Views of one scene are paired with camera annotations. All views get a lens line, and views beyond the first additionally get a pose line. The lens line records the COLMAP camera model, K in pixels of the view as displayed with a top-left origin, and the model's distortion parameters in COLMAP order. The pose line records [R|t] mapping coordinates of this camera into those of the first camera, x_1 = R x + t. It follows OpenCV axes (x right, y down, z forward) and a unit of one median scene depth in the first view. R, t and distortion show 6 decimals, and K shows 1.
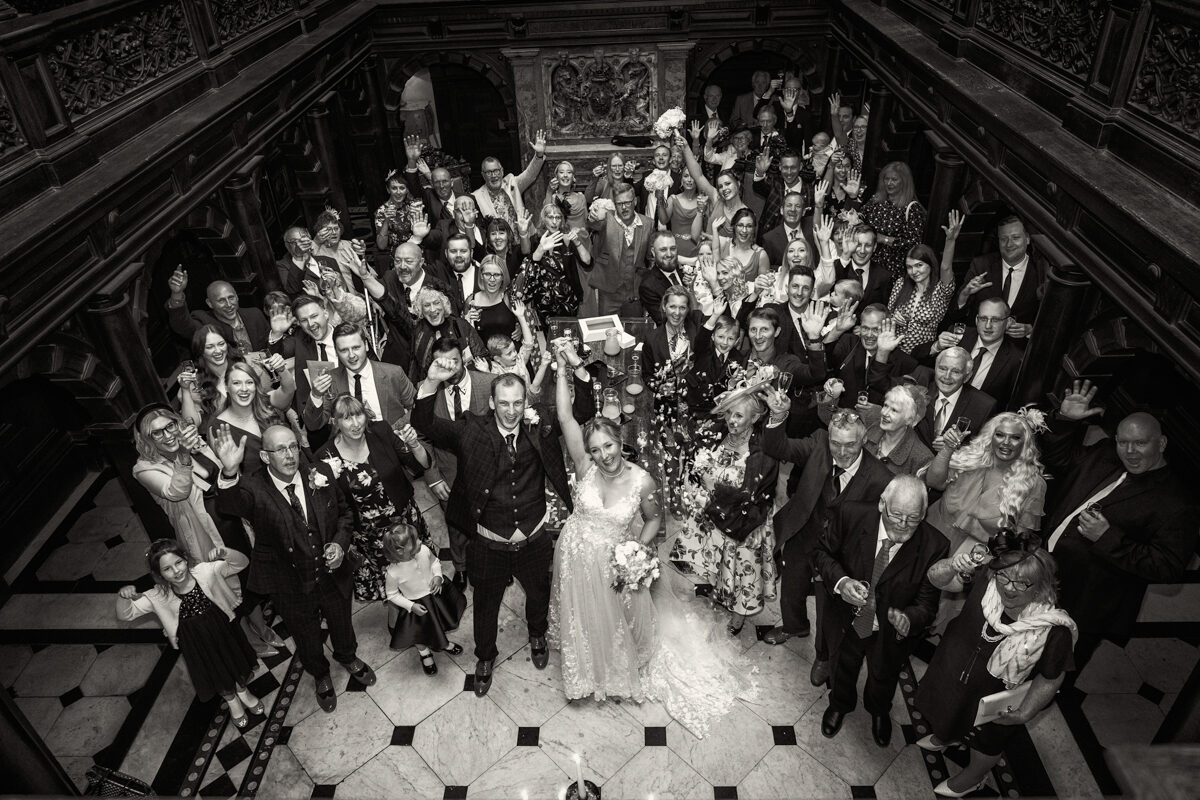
lens RADIAL K [[826.2, 0, 600.0], [0, 826.2, 400.0], [0, 0, 1]] dist [-0.006820, -0.006916]
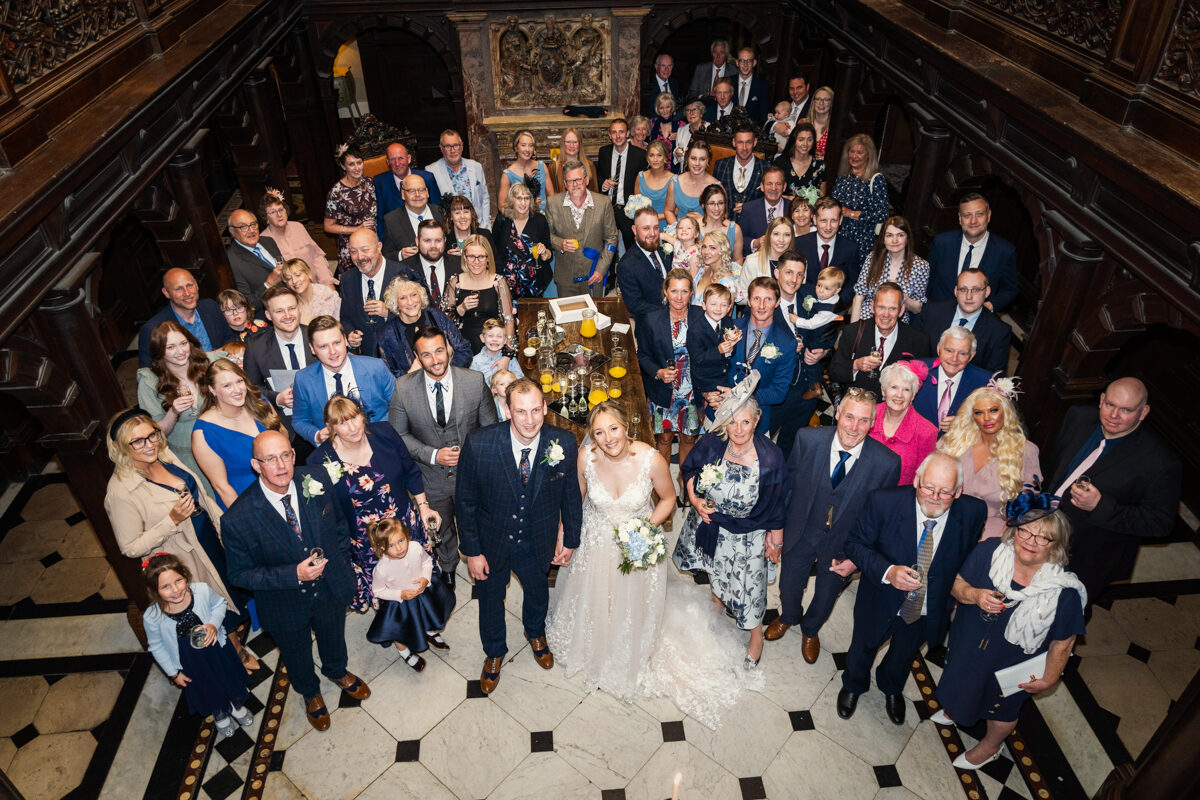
lens RADIAL K [[840.1, 0, 600.0], [0, 840.1, 400.0], [0, 0, 1]] dist [-0.005734, -0.009968]
pose [[0.993560, -0.034855, 0.107816, -0.106346], [0.031509, 0.998972, 0.032585, -0.017378], [-0.108841, -0.028978, 0.993637, 0.034286]]
